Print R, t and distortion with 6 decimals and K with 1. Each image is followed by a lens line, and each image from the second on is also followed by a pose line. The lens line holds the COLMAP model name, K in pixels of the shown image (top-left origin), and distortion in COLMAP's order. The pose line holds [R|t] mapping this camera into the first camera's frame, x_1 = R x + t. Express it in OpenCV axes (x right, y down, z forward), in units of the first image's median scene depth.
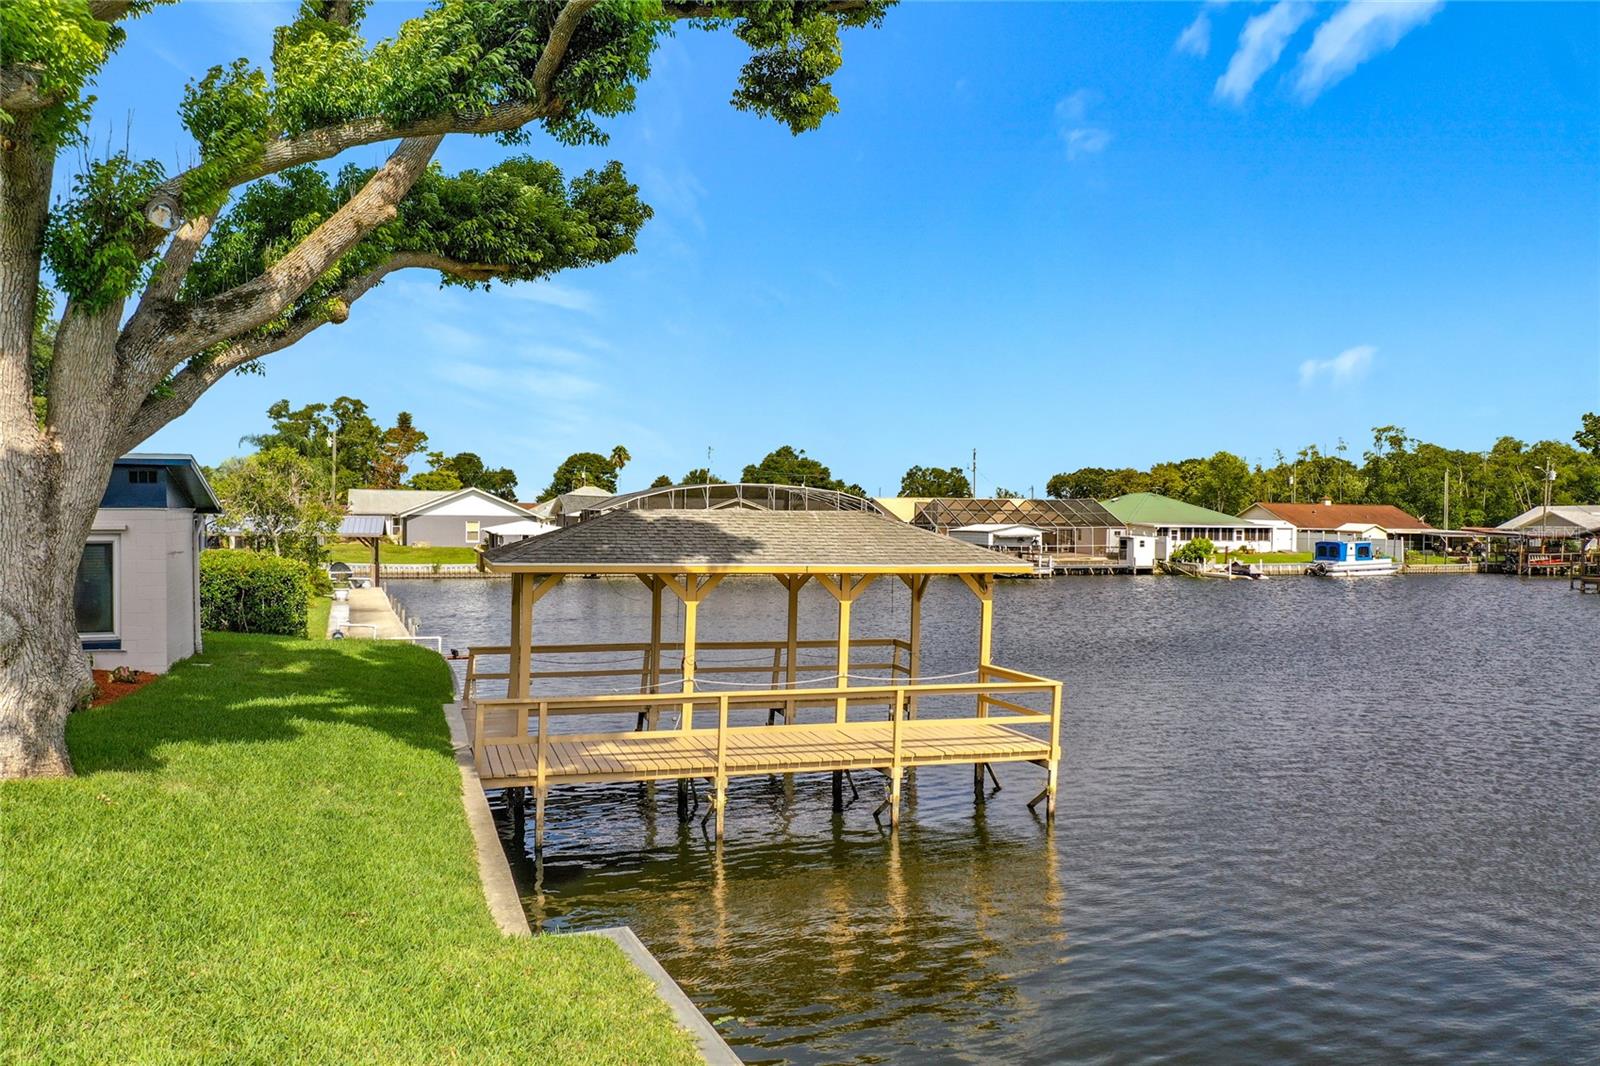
lens RADIAL K [[1279.2, 0, 801.6], [0, 1279.2, 540.5], [0, 0, 1]] dist [0.006324, 0.007591]
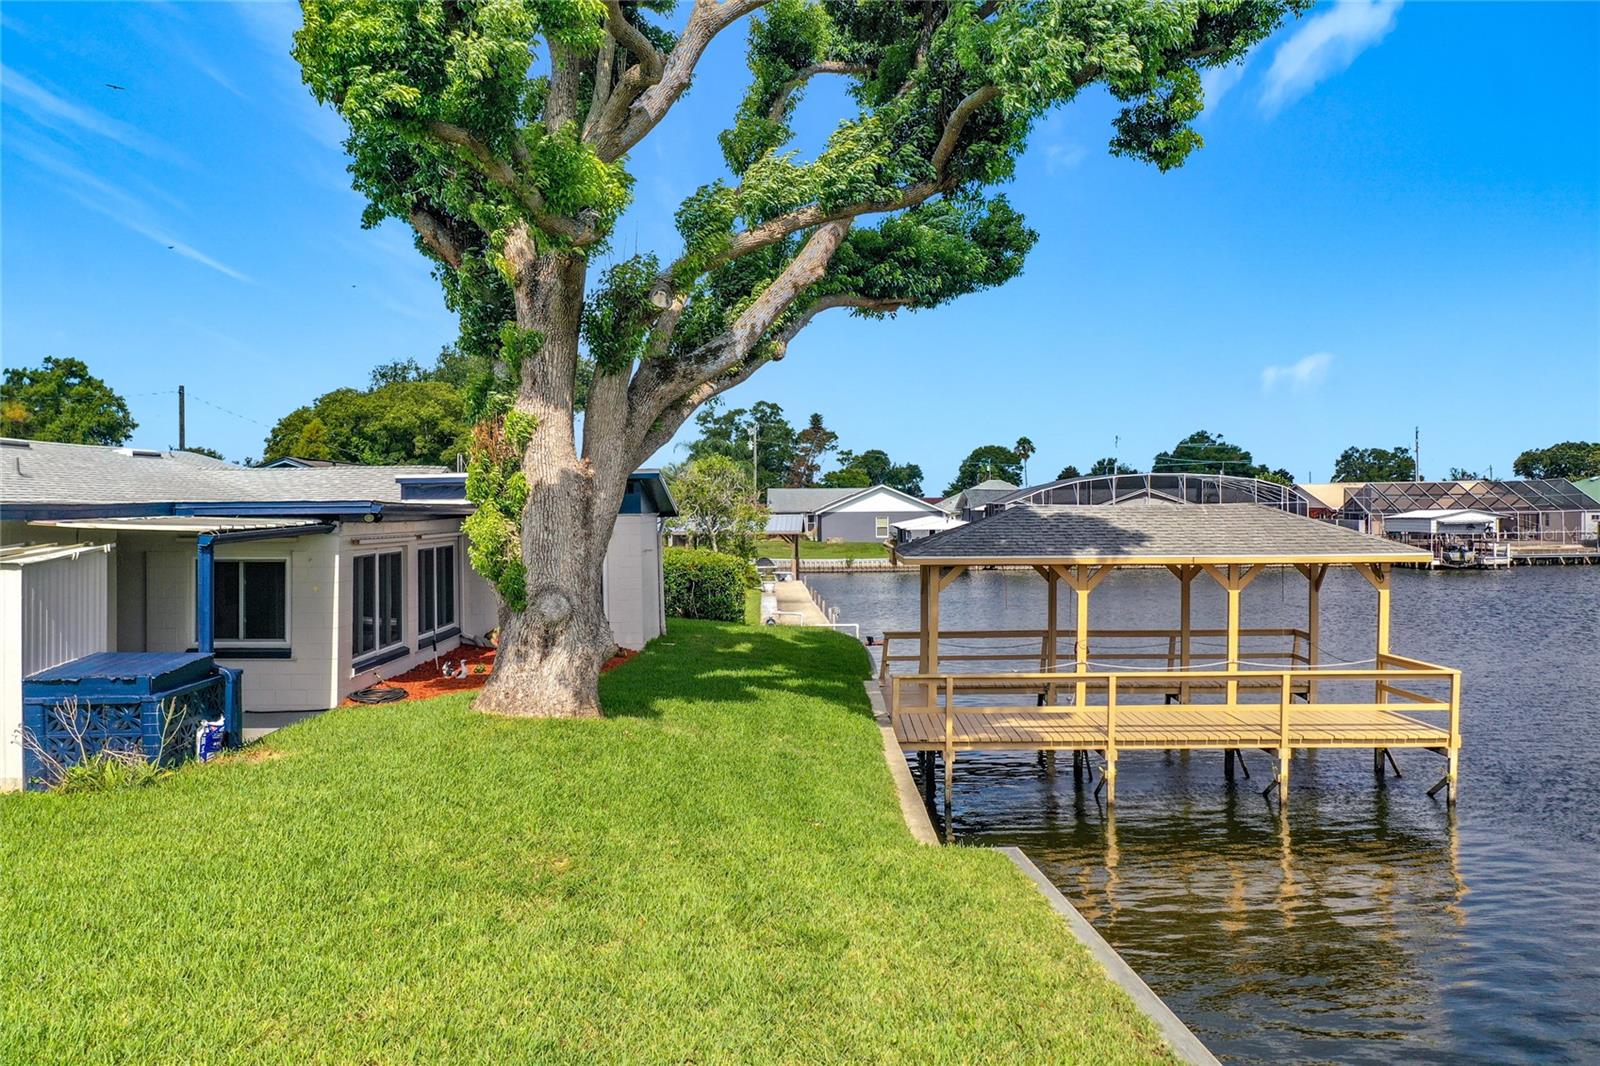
lens RADIAL K [[1317.6, 0, 799.7], [0, 1317.6, 498.3], [0, 0, 1]] dist [0.019813, 0.000099]
pose [[0.951318, -0.022756, -0.307369, 0.031143], [0.014572, 0.999476, -0.028897, -0.001696], [0.307866, 0.023011, 0.951151, -0.141208]]
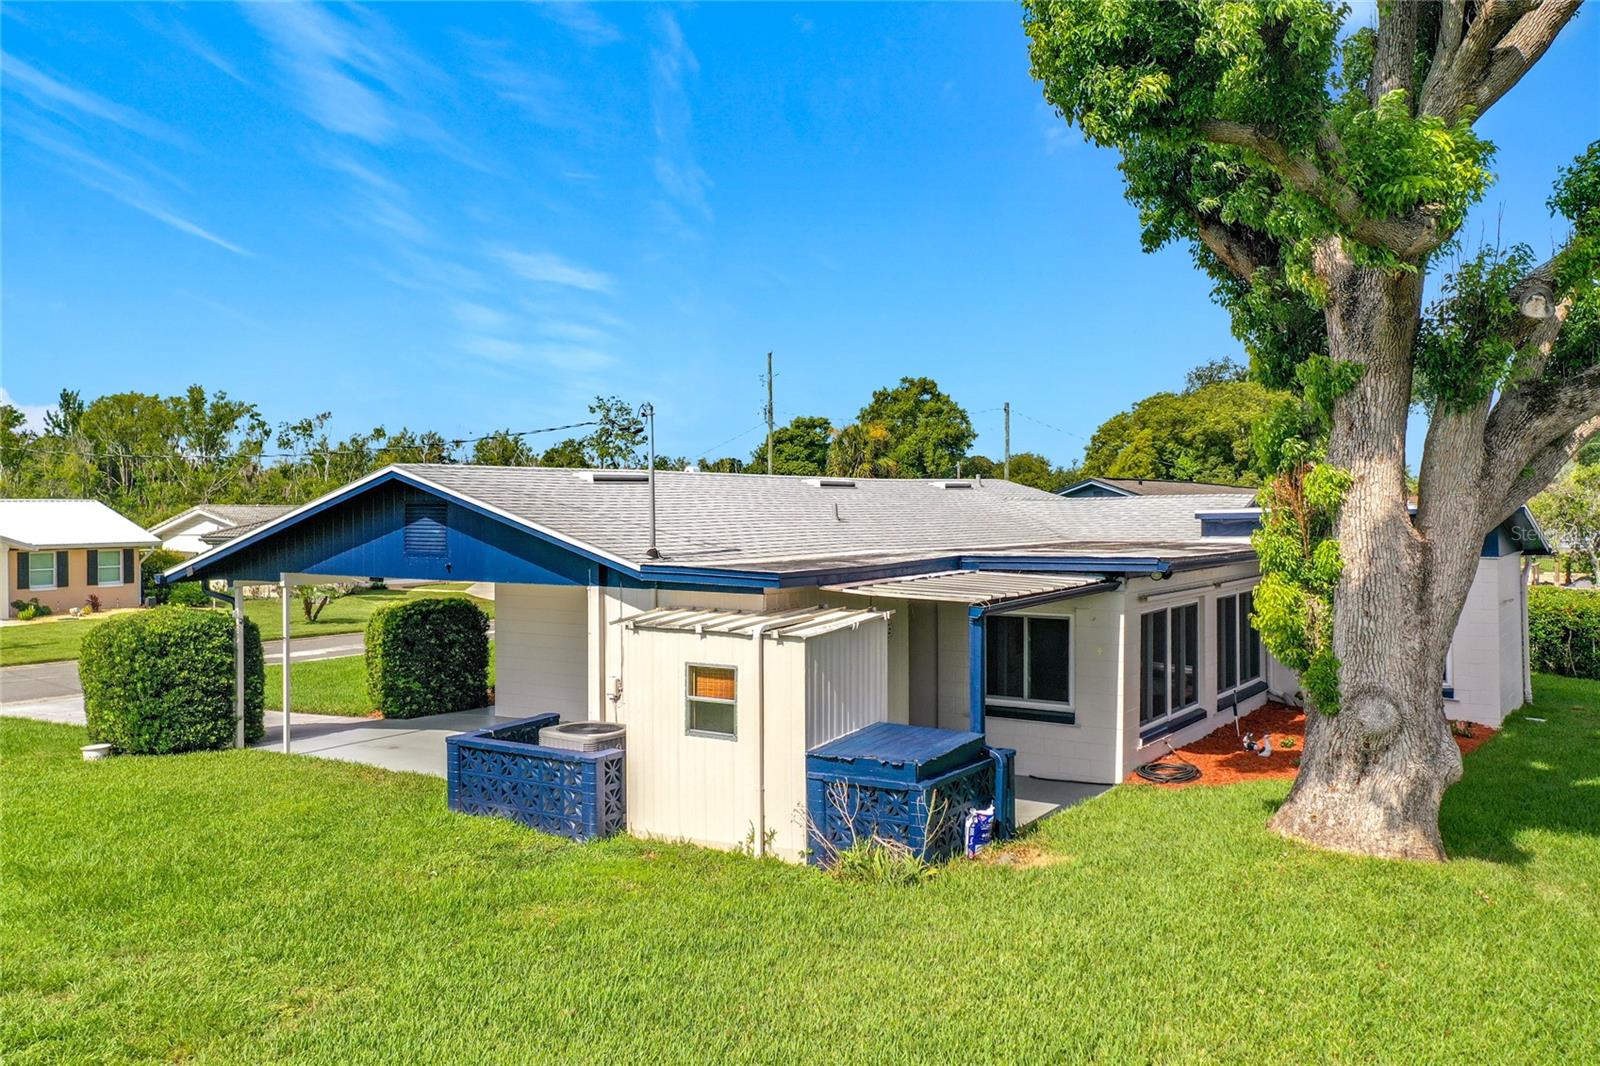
lens RADIAL K [[1304.0, 0, 800.0], [0, 1304.0, 533.0], [0, 0, 1]] dist [0.005609, 0.005310]
pose [[0.605834, -0.003817, -0.795582, -0.026451], [0.004291, 0.999990, -0.001530, -0.044756], [0.795580, -0.002487, 0.605844, -0.025785]]
